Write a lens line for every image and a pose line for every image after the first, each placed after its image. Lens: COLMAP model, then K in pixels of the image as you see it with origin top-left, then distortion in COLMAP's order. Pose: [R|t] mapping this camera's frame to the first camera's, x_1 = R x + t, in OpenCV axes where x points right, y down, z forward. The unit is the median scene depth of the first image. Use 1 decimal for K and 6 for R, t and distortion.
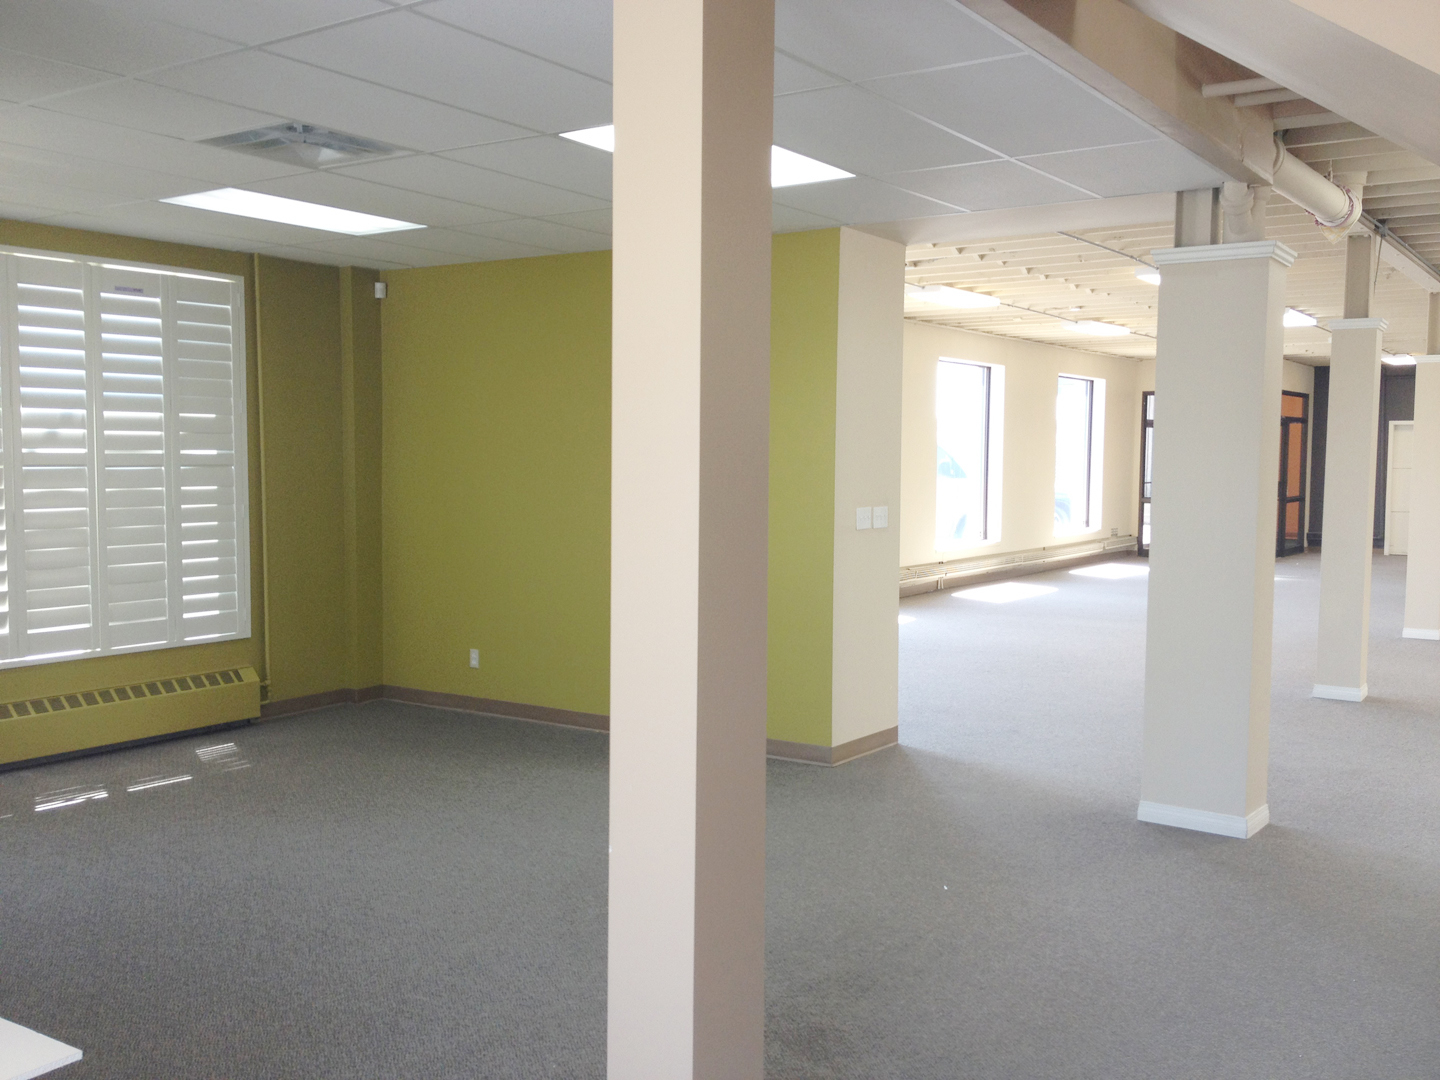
lens RADIAL K [[1384.0, 0, 720.0], [0, 1384.0, 540.0], [0, 0, 1]] dist [0.131012, -0.294100]
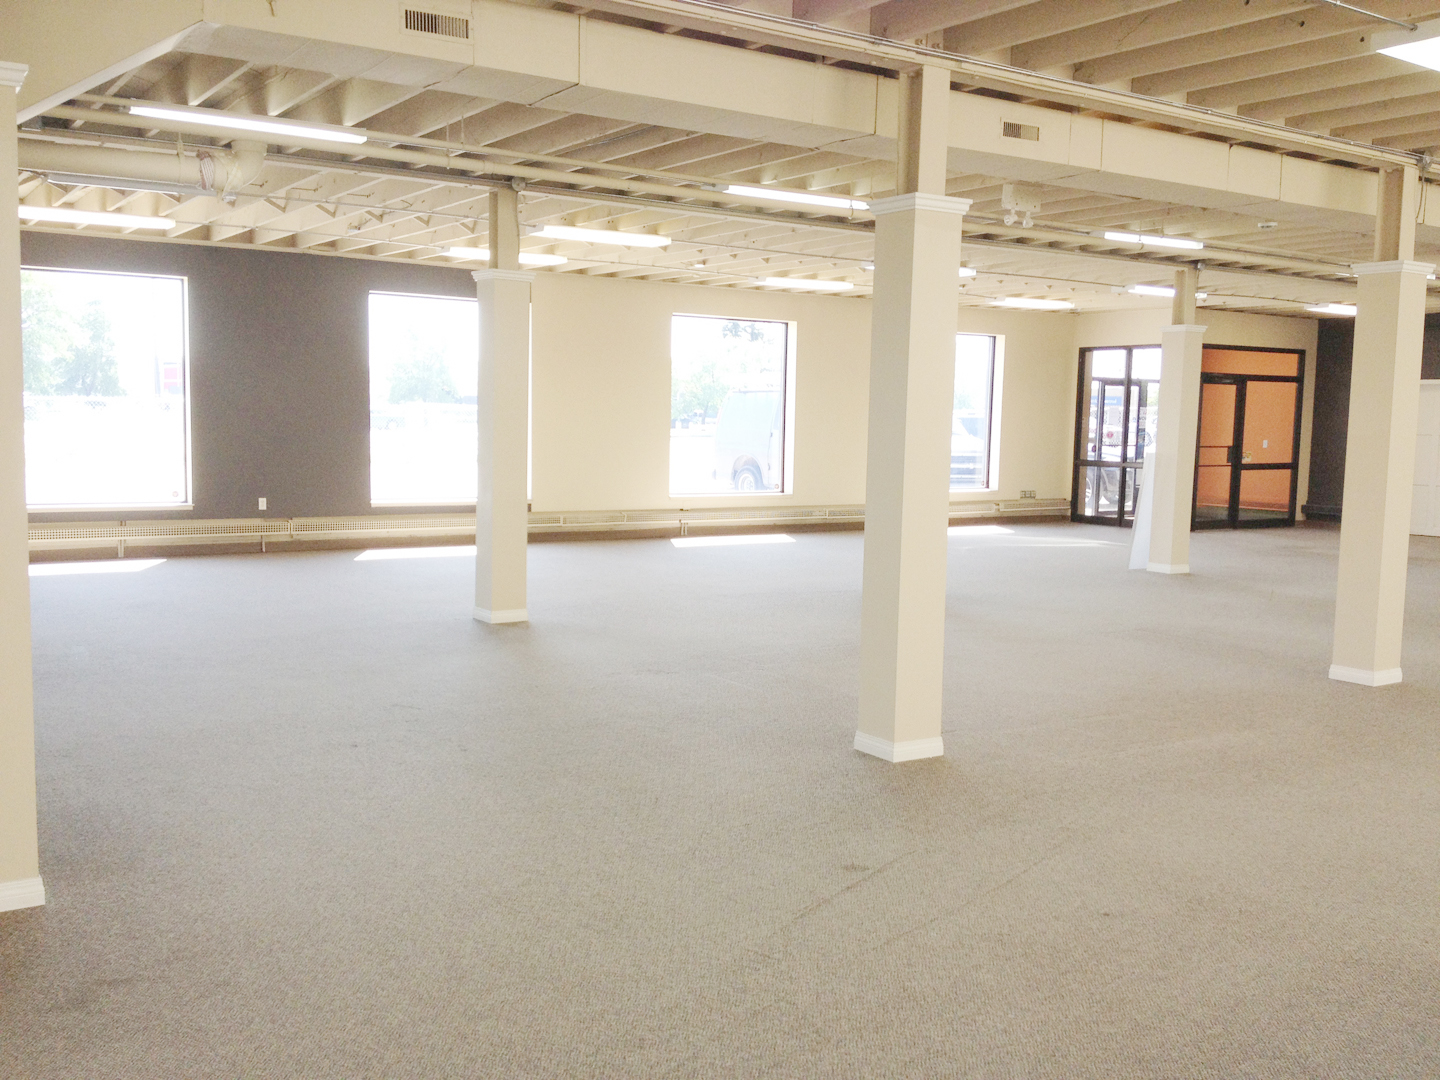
lens RADIAL K [[1384.0, 0, 720.0], [0, 1384.0, 540.0], [0, 0, 1]] dist [0.131012, -0.294100]
pose [[0.933400, 0.043936, -0.356137, 0.415624], [-0.036117, 0.998939, 0.028579, 0.005804], [0.357015, -0.013813, 0.933997, 0.026864]]
